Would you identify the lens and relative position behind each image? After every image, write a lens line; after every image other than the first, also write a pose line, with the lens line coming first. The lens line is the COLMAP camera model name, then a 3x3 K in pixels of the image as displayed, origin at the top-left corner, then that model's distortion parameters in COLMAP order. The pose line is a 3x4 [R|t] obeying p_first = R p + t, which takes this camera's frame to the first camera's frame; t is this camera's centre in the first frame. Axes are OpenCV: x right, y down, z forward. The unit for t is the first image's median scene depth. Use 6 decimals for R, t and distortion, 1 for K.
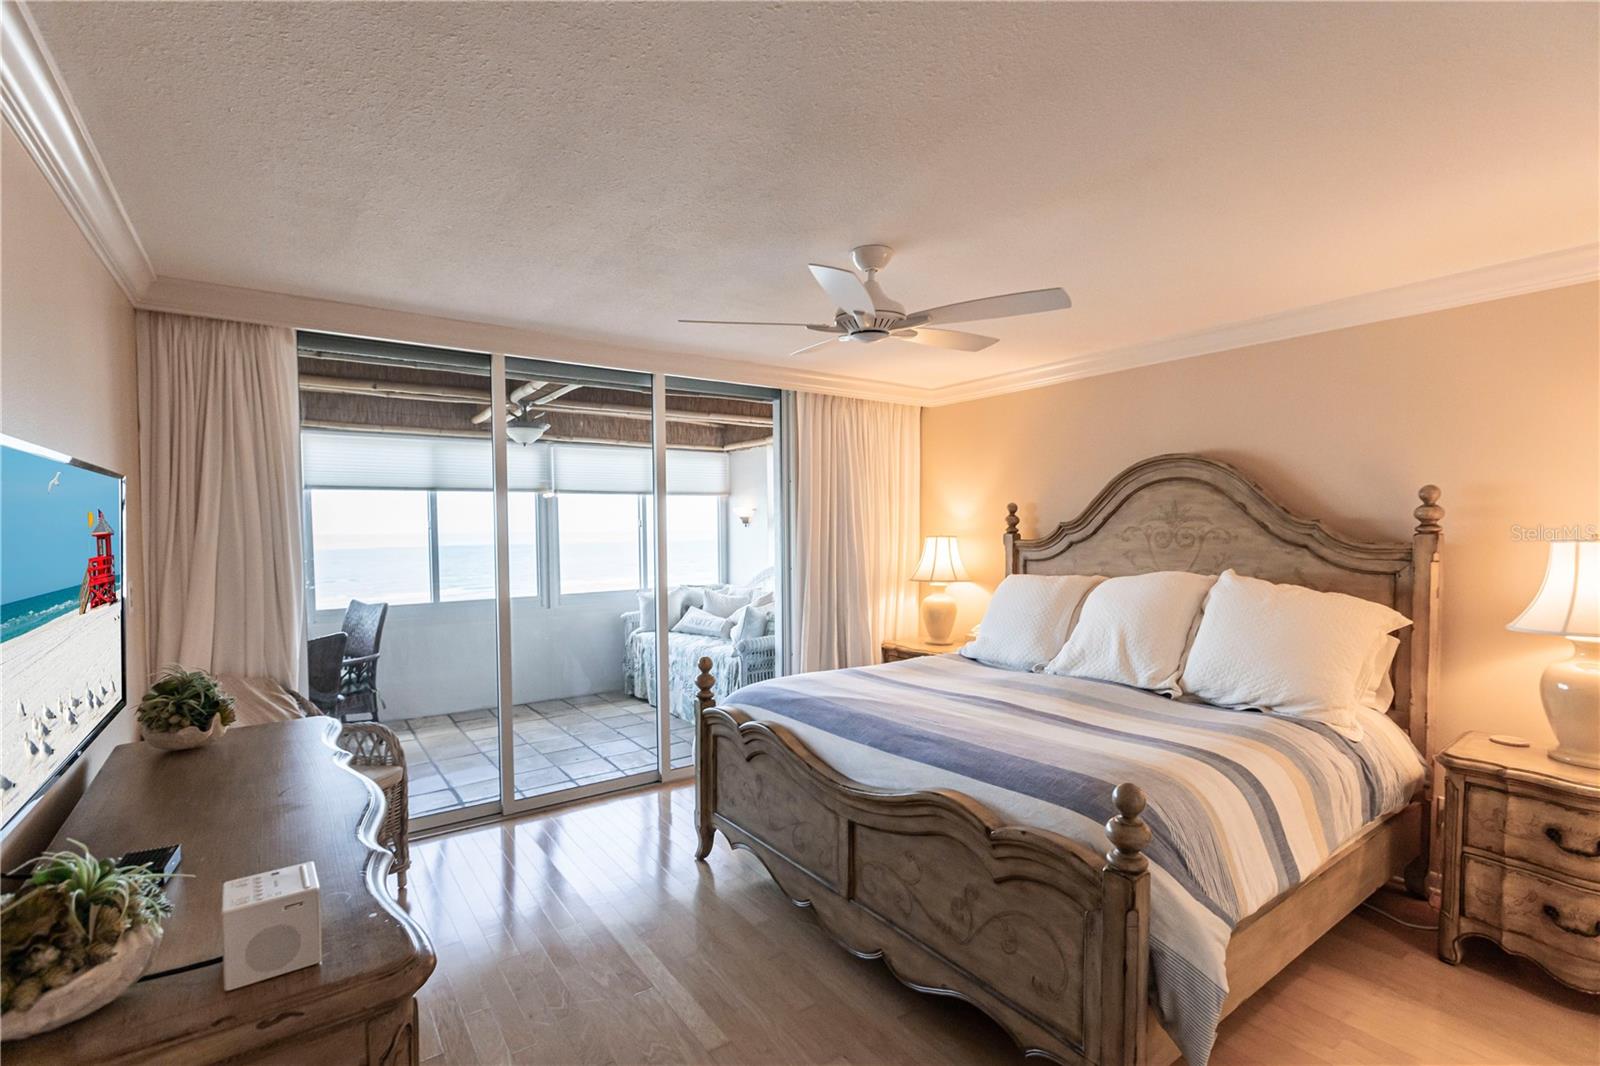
lens RADIAL K [[783.2, 0, 806.7], [0, 783.2, 537.4], [0, 0, 1]] dist [0.003920, 0.000461]
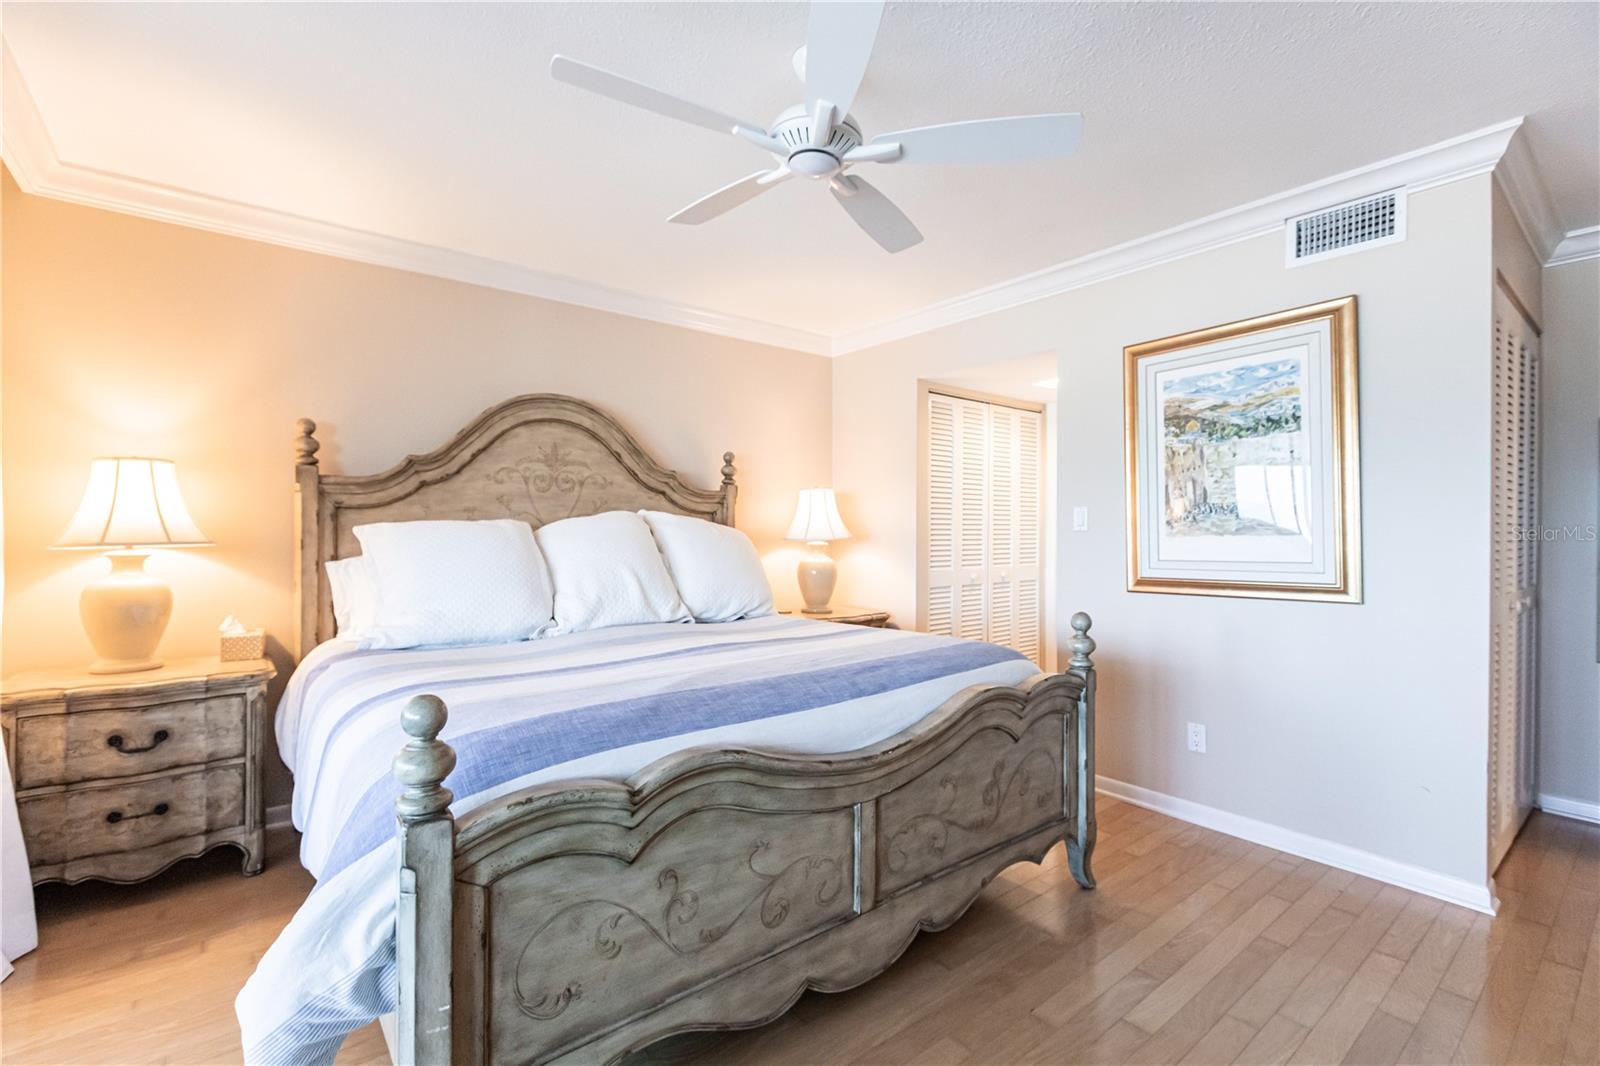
lens RADIAL K [[720.6, 0, 802.2], [0, 720.6, 528.1], [0, 0, 1]] dist [0.001005, -0.000495]
pose [[-0.087687, 0.013072, 0.996062, -0.447999], [0.019703, 0.999741, -0.011385, 0.075254], [-0.995953, 0.018627, -0.087922, 0.794824]]
